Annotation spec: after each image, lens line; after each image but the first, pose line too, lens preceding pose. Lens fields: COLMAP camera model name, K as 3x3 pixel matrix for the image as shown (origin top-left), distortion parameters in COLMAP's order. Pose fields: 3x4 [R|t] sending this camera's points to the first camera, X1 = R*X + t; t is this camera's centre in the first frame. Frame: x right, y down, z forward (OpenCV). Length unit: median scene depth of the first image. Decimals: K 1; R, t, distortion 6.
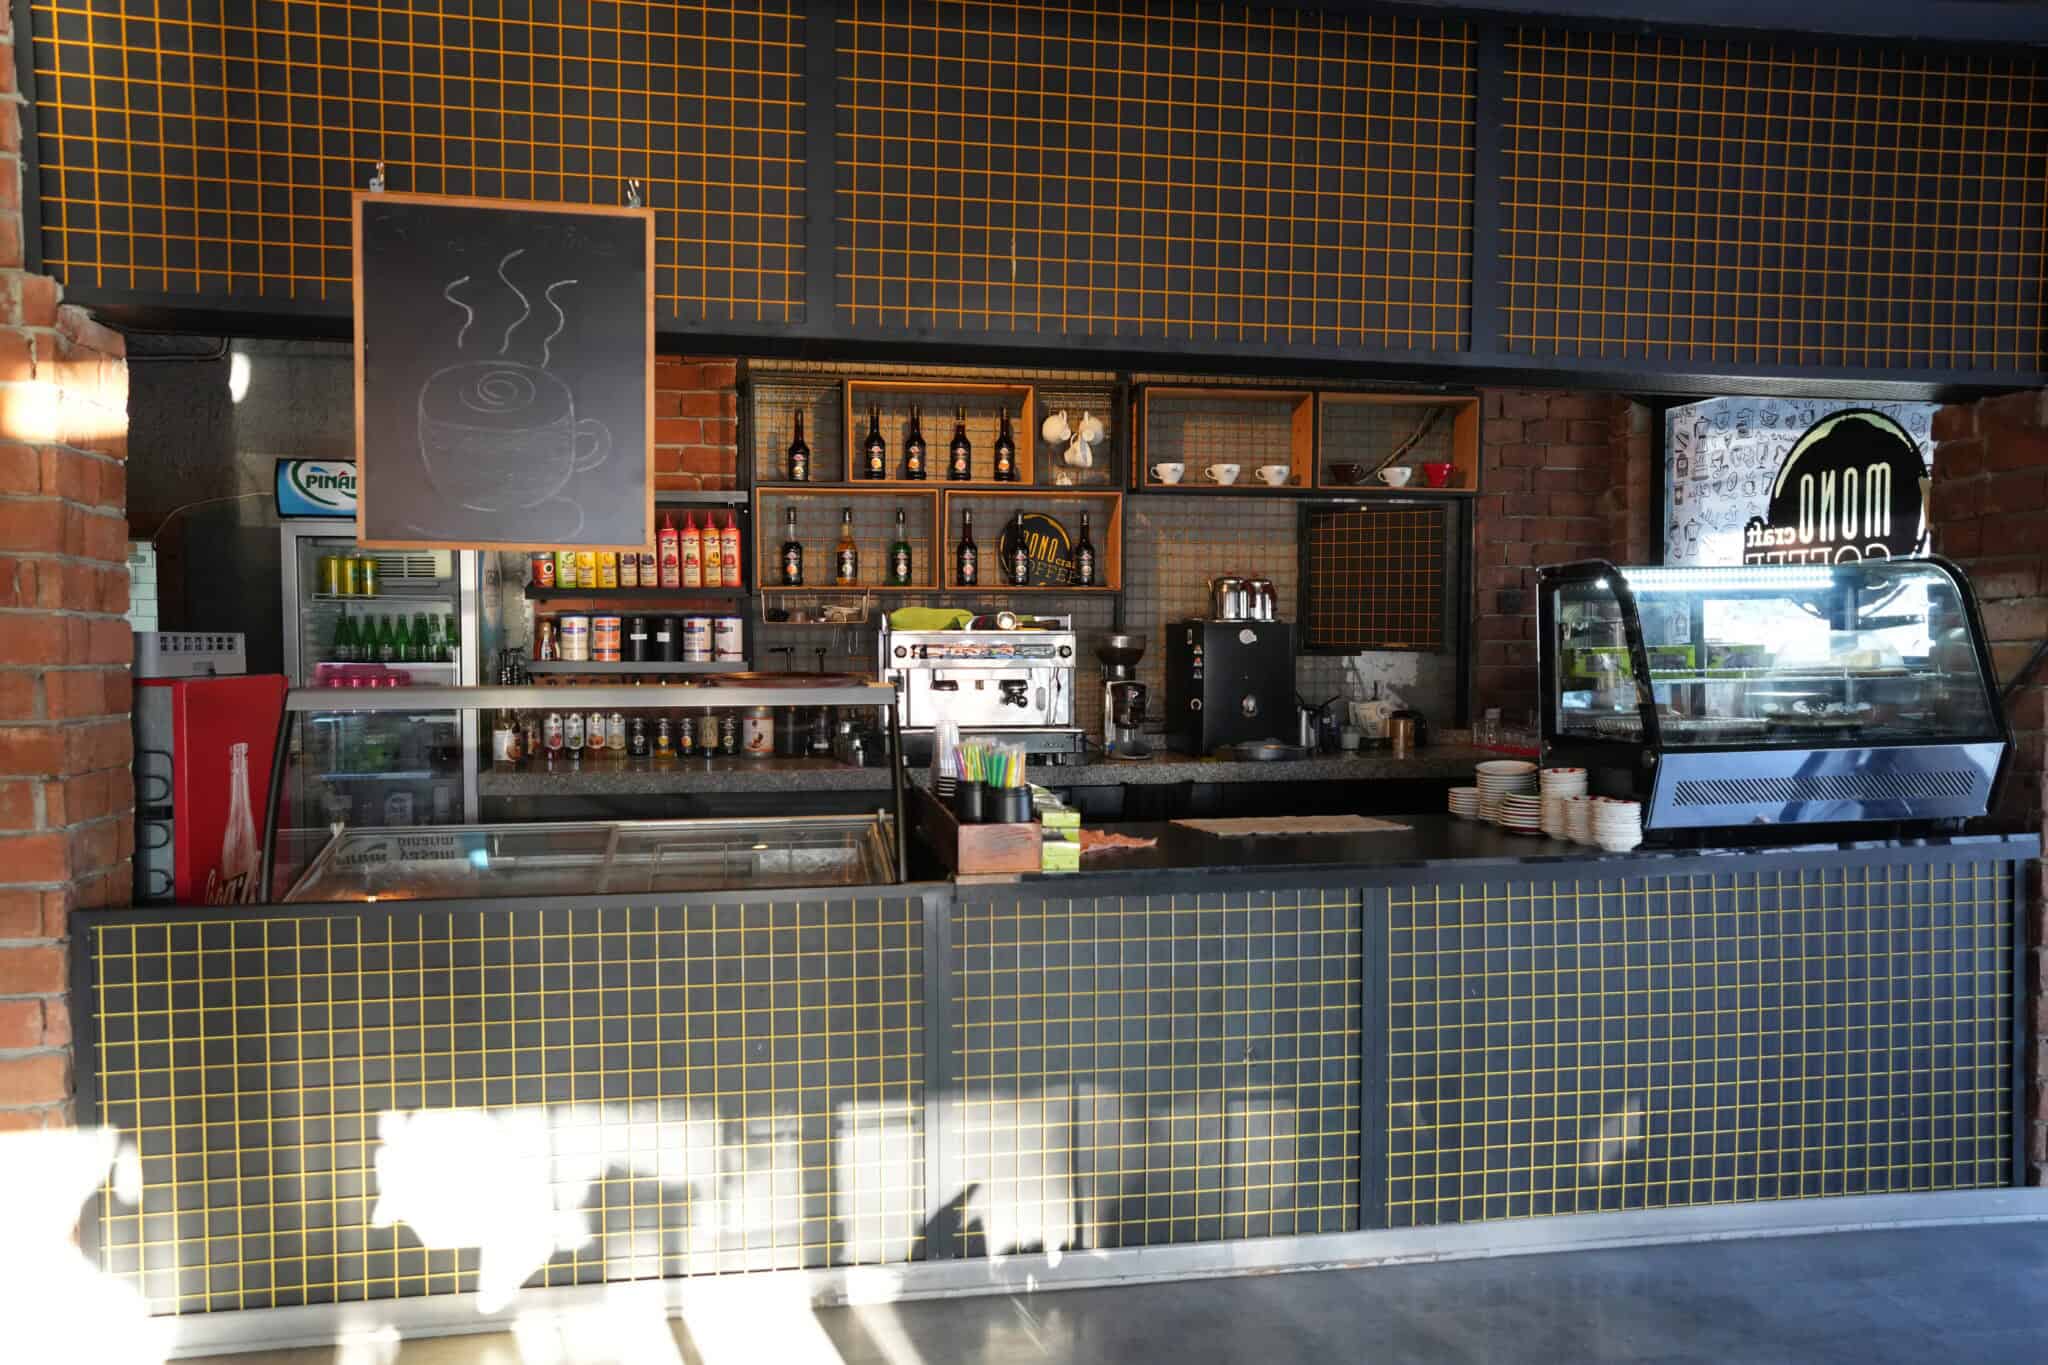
lens RADIAL K [[1486.7, 0, 1031.8], [0, 1486.7, 680.3], [0, 0, 1]] dist [-0.009756, 0.064321]
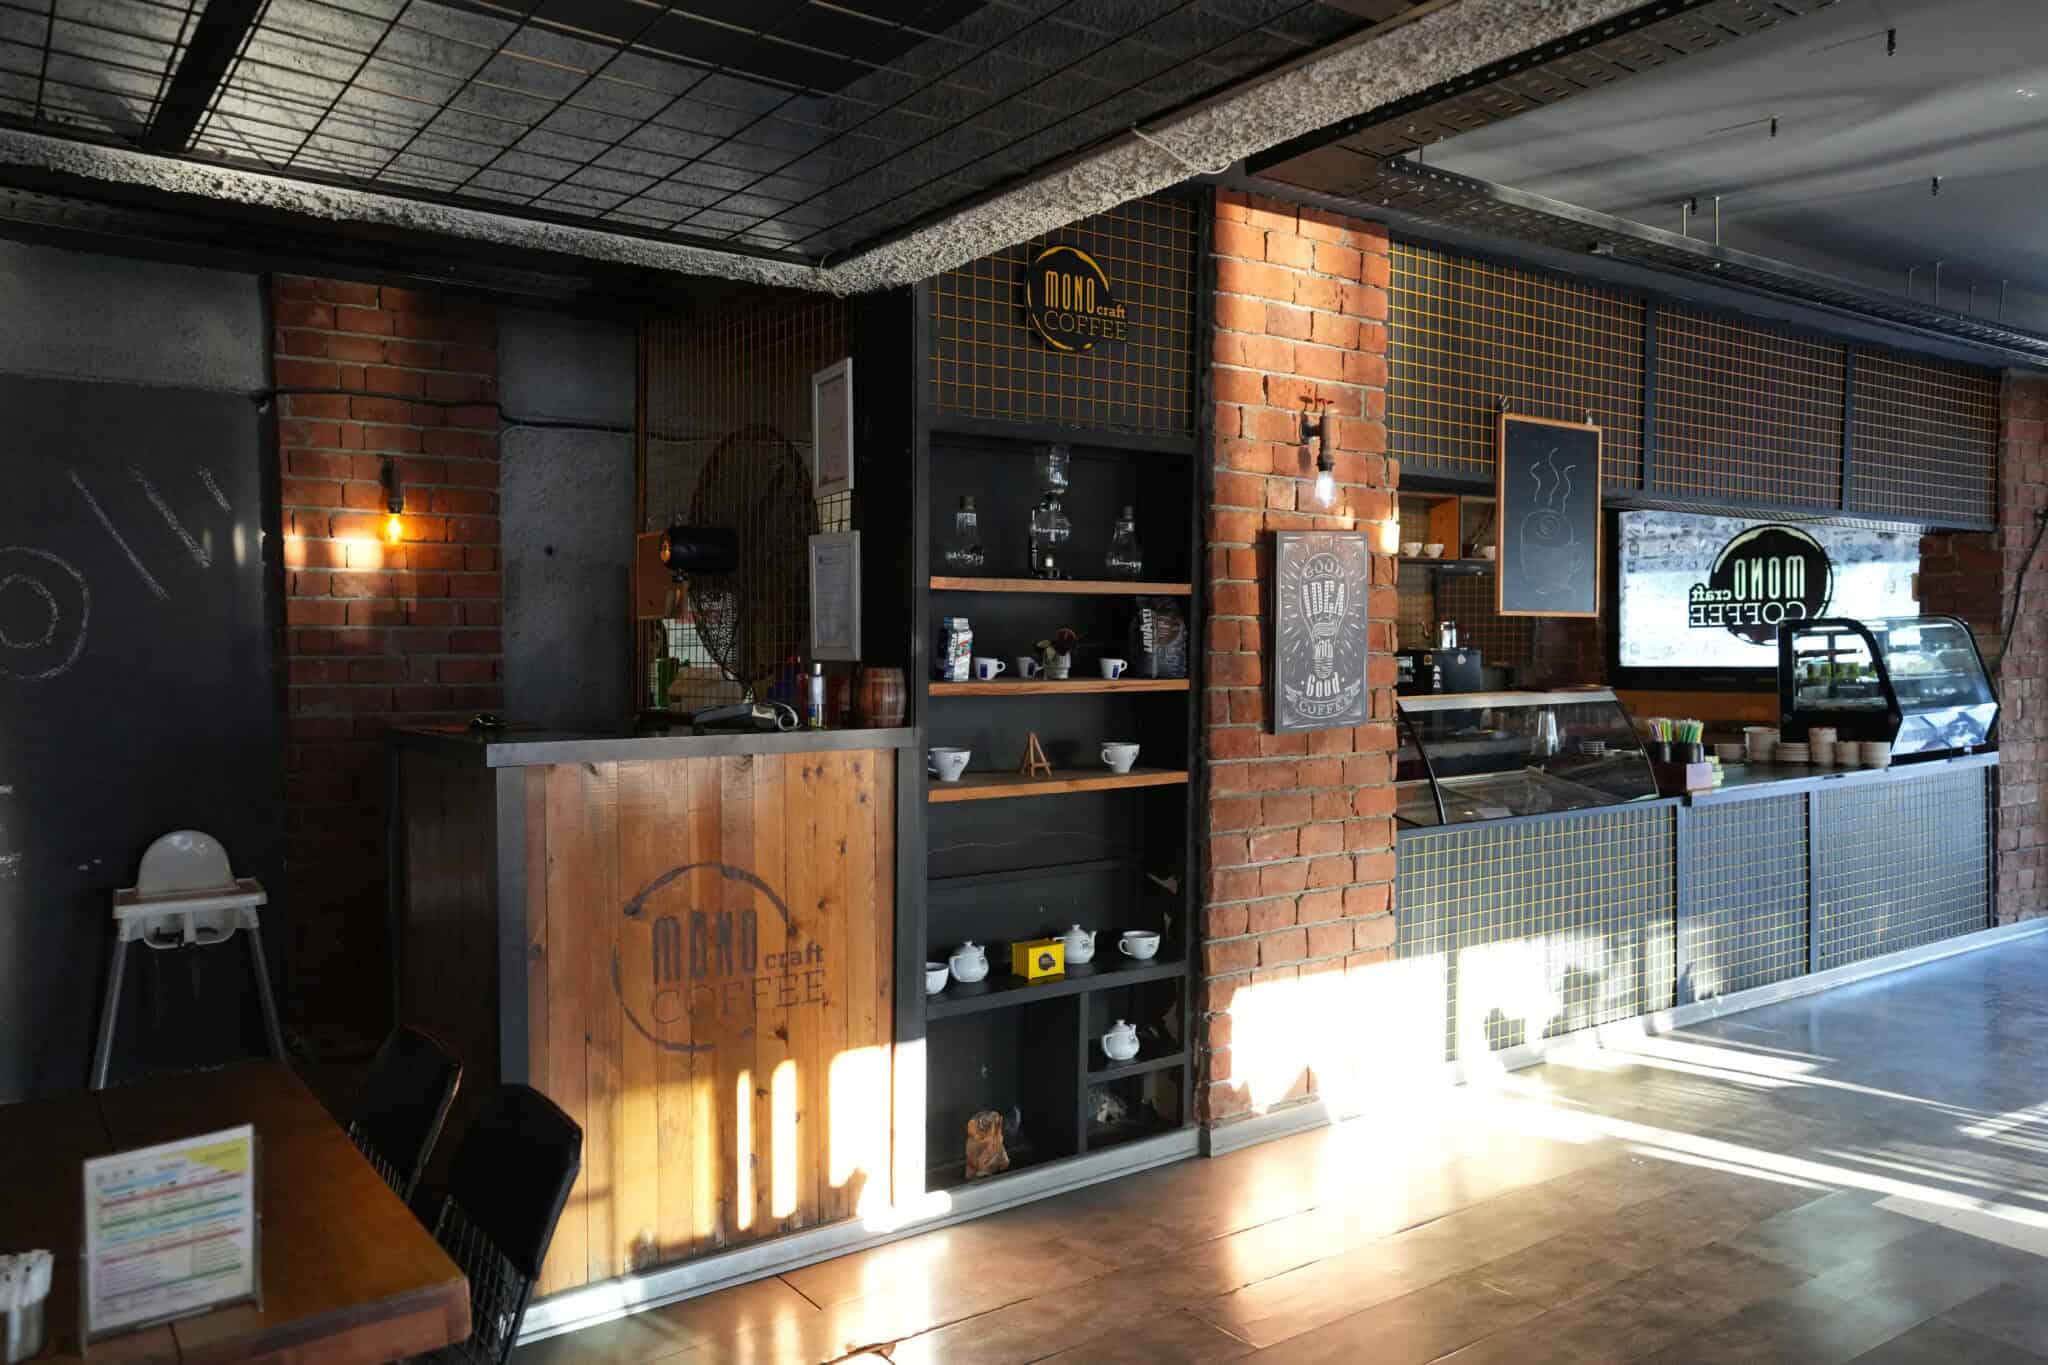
lens RADIAL K [[1486.7, 0, 1024.3], [0, 1486.7, 684.6], [0, 0, 1]] dist [-0.009756, 0.064321]
pose [[0.906145, -0.020026, 0.422493, -1.527949], [0.024522, 0.999686, -0.005208, -0.011414], [-0.422255, 0.015079, 0.906351, -0.309315]]
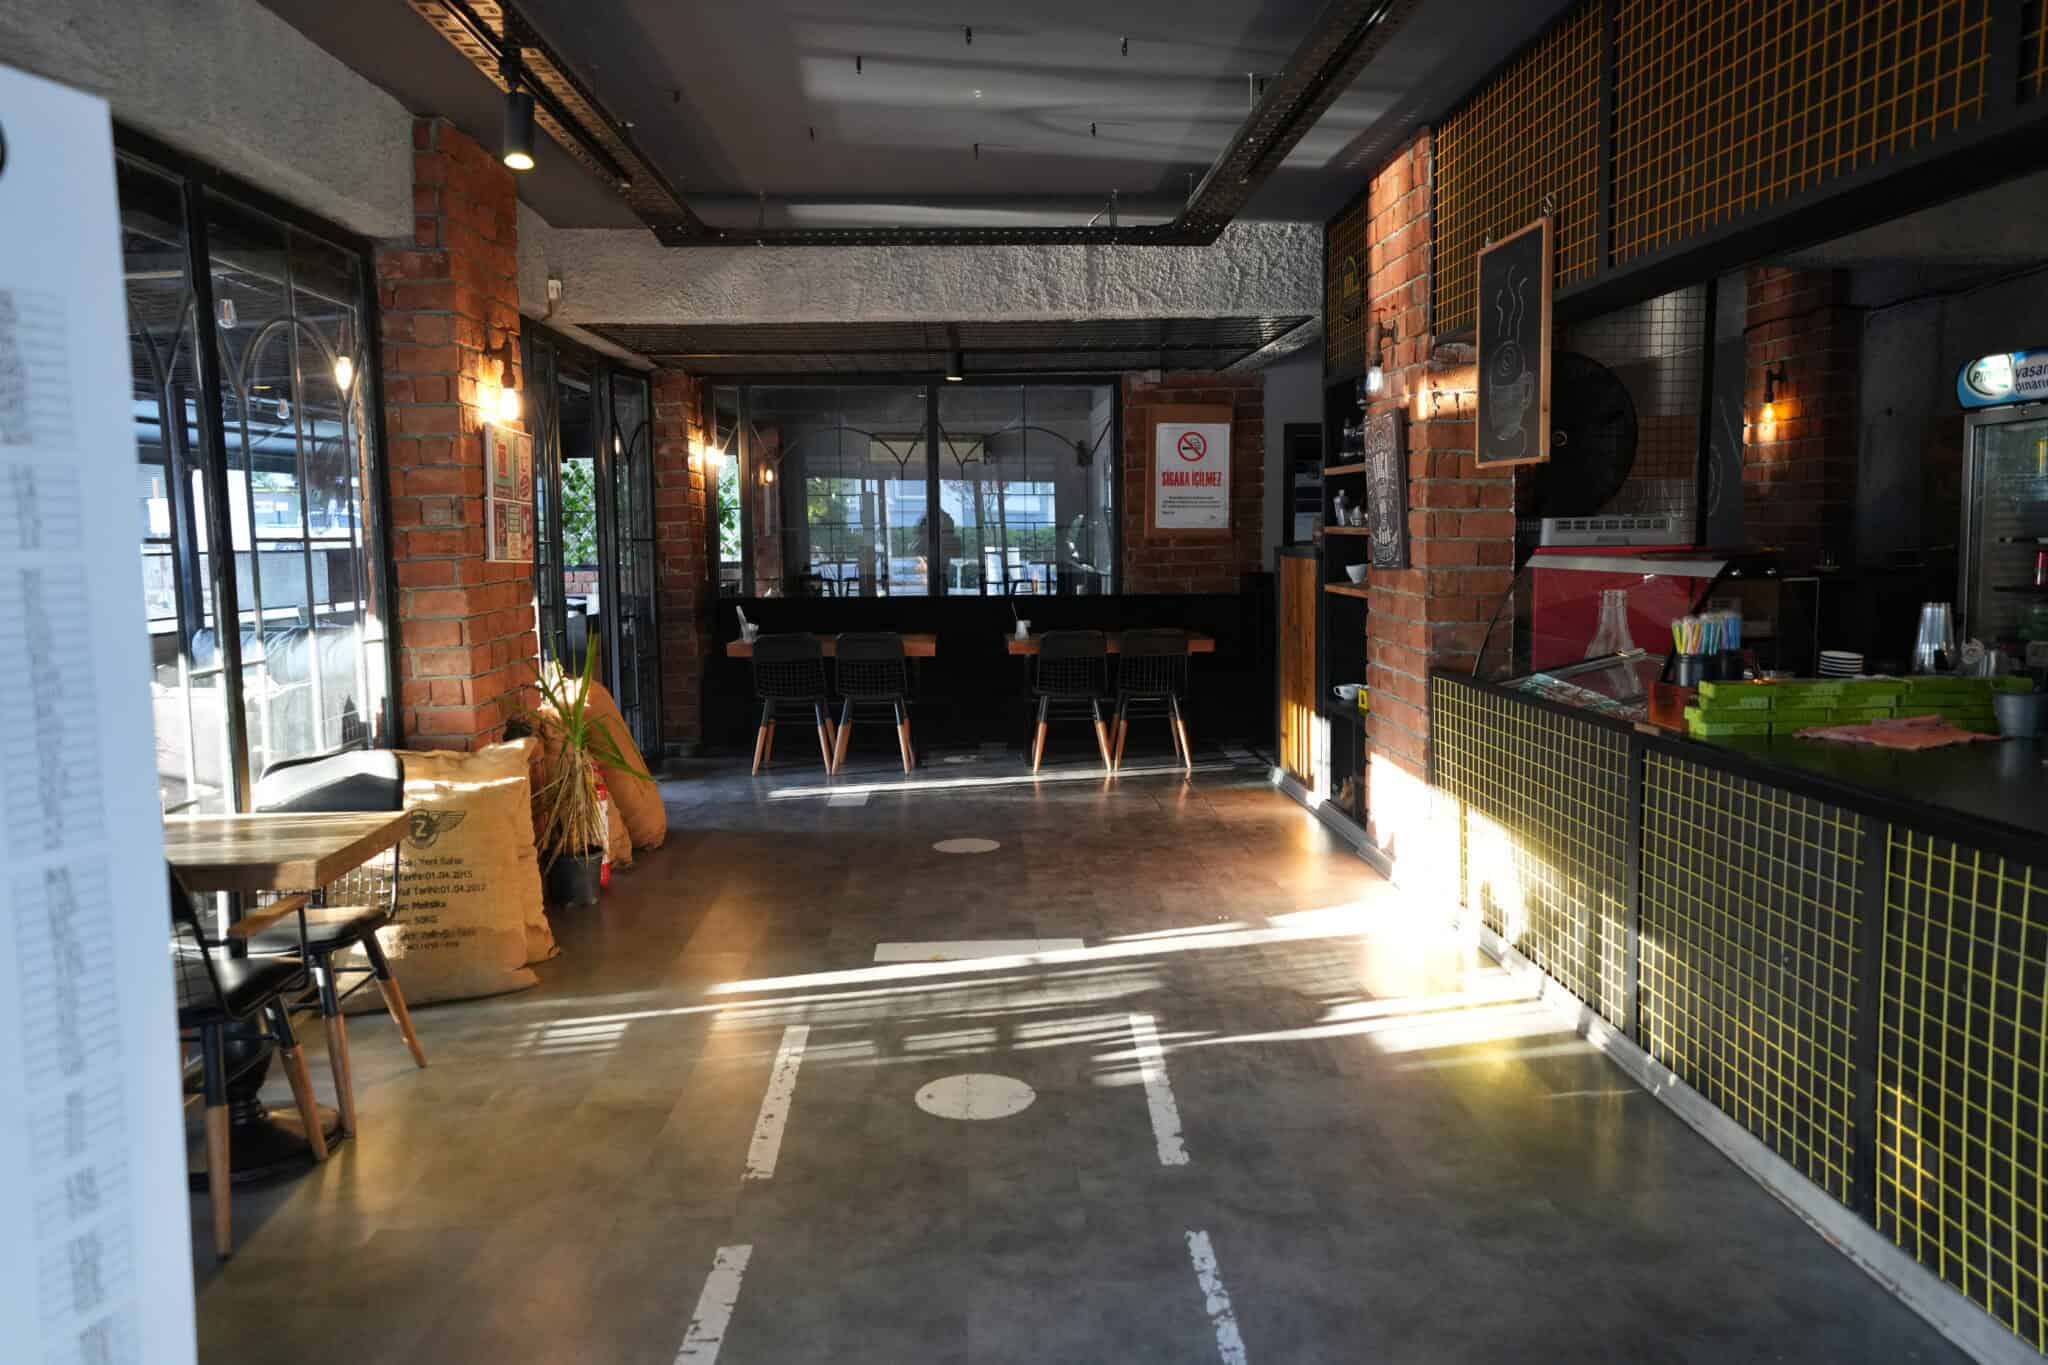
lens RADIAL K [[1486.7, 0, 1027.2], [0, 1486.7, 675.5], [0, 0, 1]] dist [-0.009756, 0.064321]
pose [[-0.123946, 0.104416, -0.986780, 1.204816], [-0.021205, 0.993942, 0.107837, -0.027441], [0.992062, 0.034291, -0.120981, 0.659069]]
